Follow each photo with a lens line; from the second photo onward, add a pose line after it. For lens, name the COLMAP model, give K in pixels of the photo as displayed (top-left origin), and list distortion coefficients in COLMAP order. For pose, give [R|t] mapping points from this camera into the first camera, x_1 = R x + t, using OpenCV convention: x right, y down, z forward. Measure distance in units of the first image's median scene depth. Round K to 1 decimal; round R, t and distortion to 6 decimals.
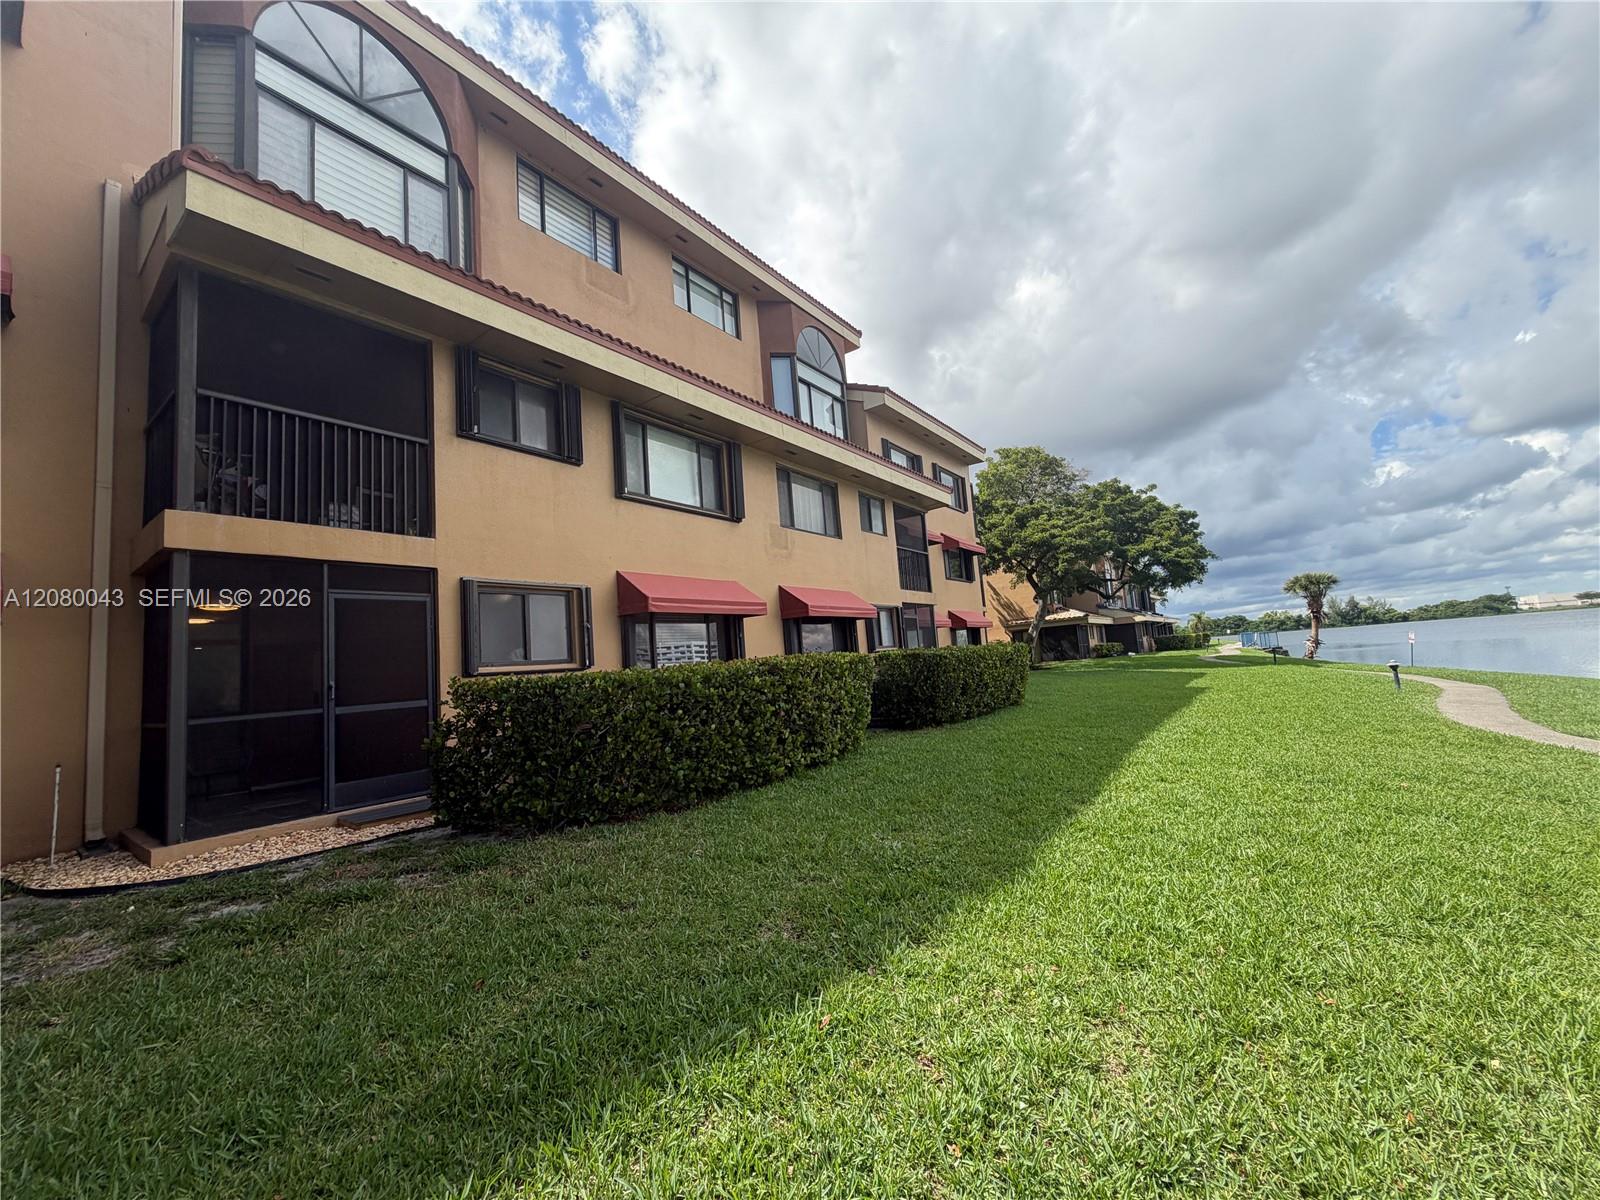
lens RADIAL K [[635.4, 0, 800.3], [0, 635.4, 603.6], [0, 0, 1]] dist [-0.002640, 0.001383]
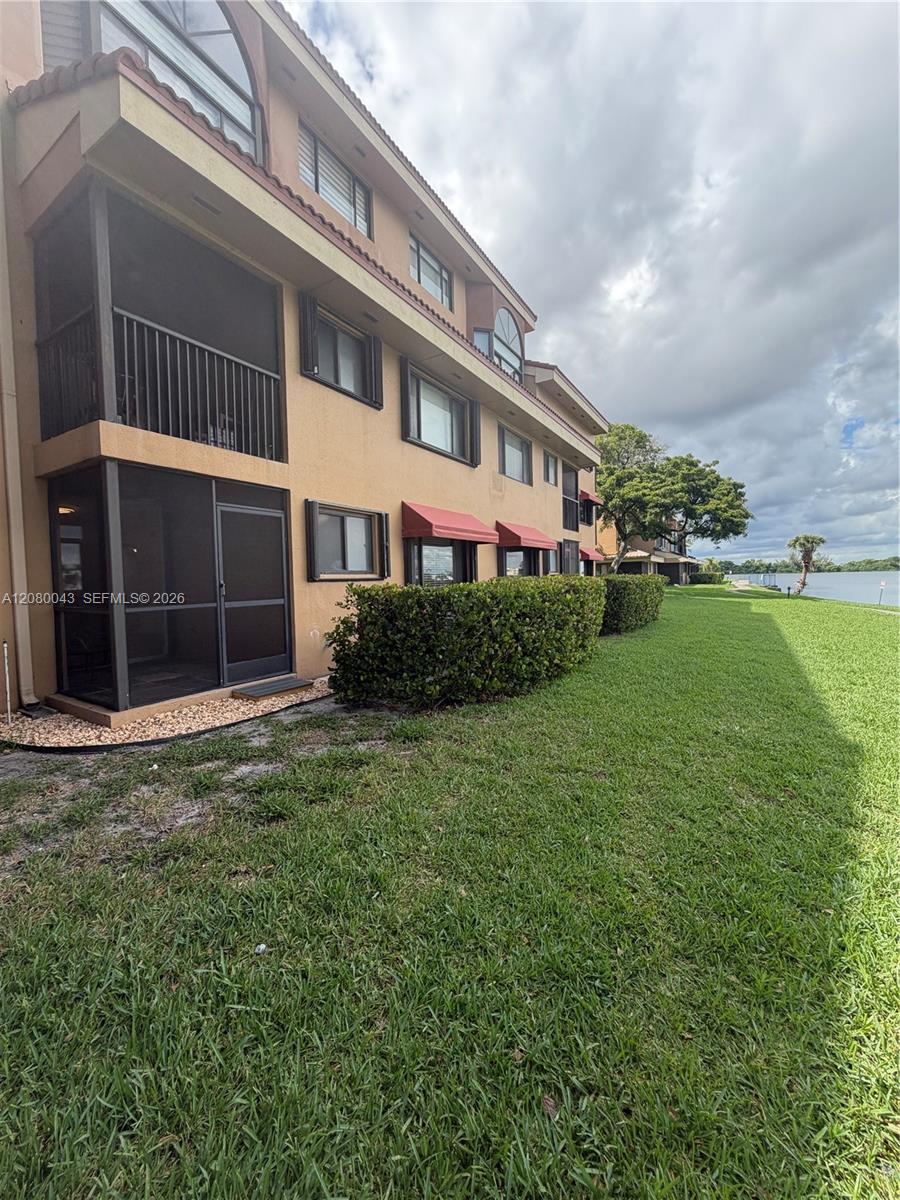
lens RADIAL K [[476.6, 0, 449.4], [0, 476.6, 596.9], [0, 0, 1]] dist [-0.002640, 0.001383]
pose [[0.994593, 0.049604, 0.091233, -0.221945], [-0.061140, 0.989843, 0.128349, 0.006739], [-0.083940, -0.133233, 0.987524, 0.042562]]
